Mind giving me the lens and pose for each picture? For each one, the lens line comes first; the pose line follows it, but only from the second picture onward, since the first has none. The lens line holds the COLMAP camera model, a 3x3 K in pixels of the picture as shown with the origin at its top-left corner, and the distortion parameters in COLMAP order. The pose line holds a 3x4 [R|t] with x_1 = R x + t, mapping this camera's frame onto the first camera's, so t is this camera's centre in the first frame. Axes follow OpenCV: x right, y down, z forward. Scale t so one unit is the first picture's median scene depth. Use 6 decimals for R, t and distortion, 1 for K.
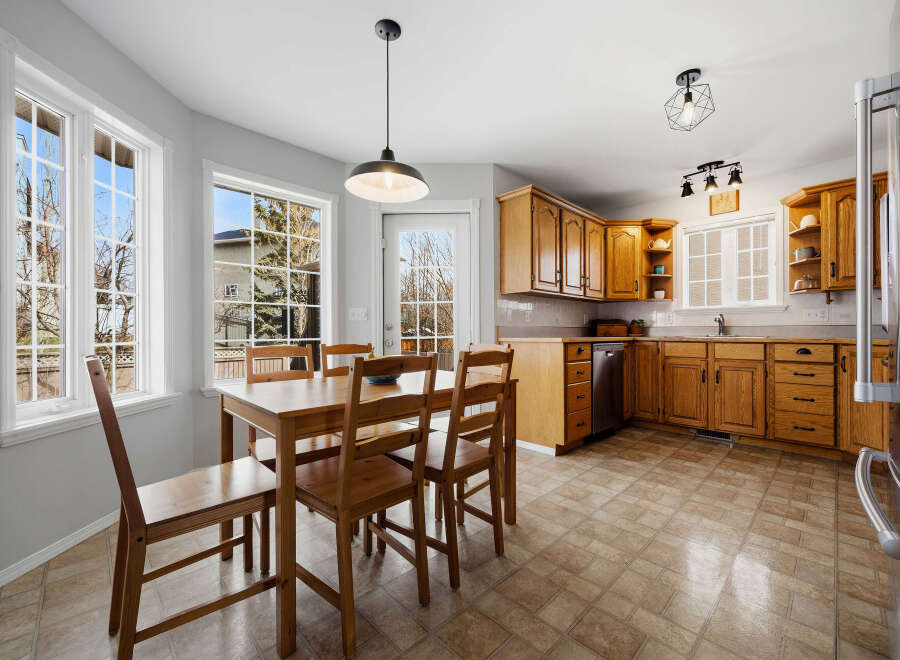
lens RADIAL K [[378.4, 0, 449.7], [0, 378.4, 330.4], [0, 0, 1]] dist [-0.001427, -0.000412]
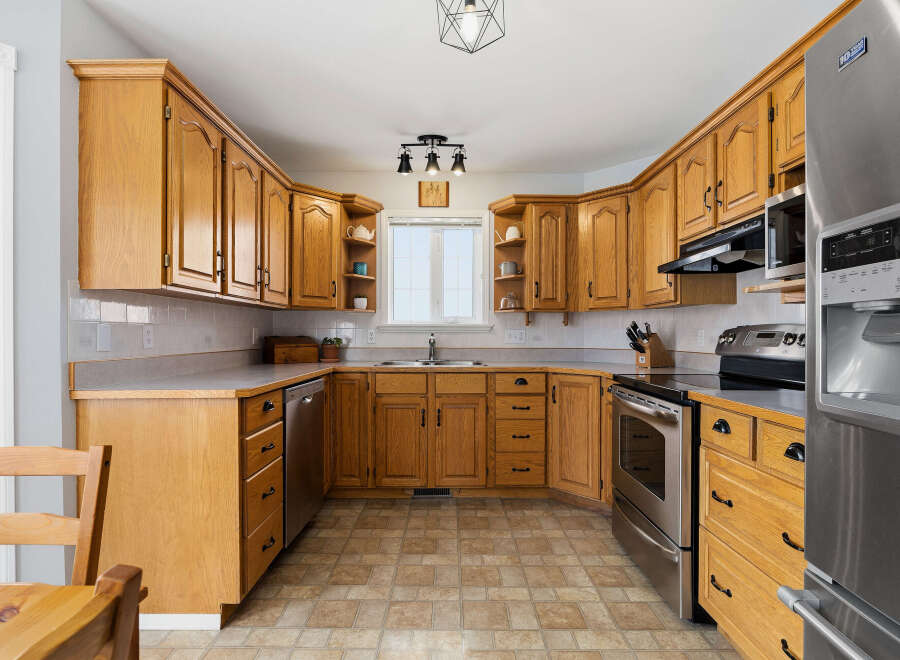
lens RADIAL K [[463.8, 0, 453.5], [0, 463.8, 334.5], [0, 0, 1]] dist [-0.009739, -0.002576]
pose [[0.689023, 0.001654, 0.724738, 0.048659], [-0.004881, 0.999985, 0.002358, -0.048836], [-0.724723, -0.005162, 0.689021, 0.336297]]
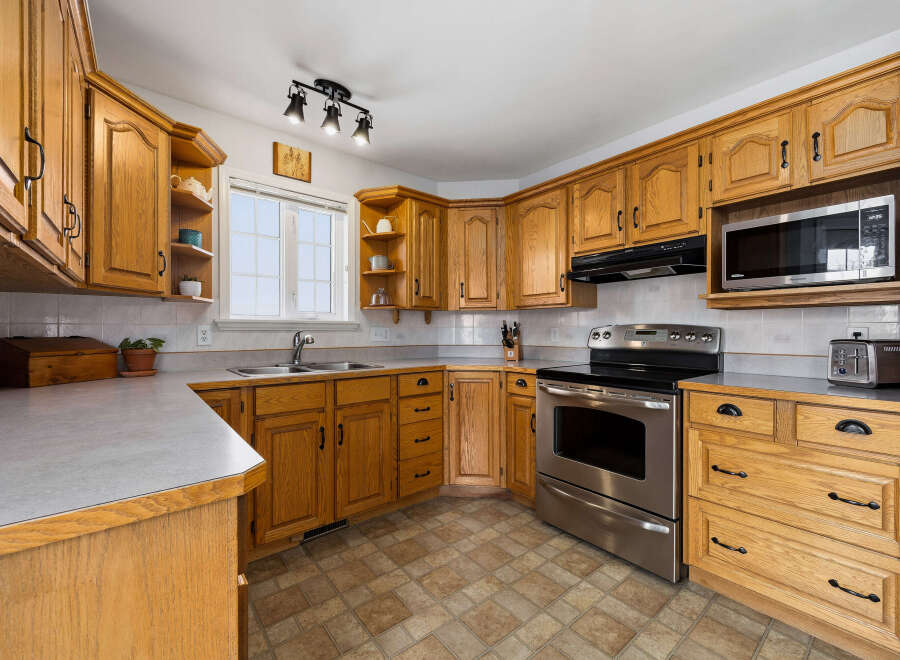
lens RADIAL K [[378.4, 0, 448.0], [0, 378.4, 332.6], [0, 0, 1]] dist [-0.001427, -0.000412]
pose [[0.080207, -0.001029, 0.996778, 0.100444], [-0.003115, 0.999994, 0.001283, -0.048235], [-0.996773, -0.003208, 0.080204, 0.782939]]
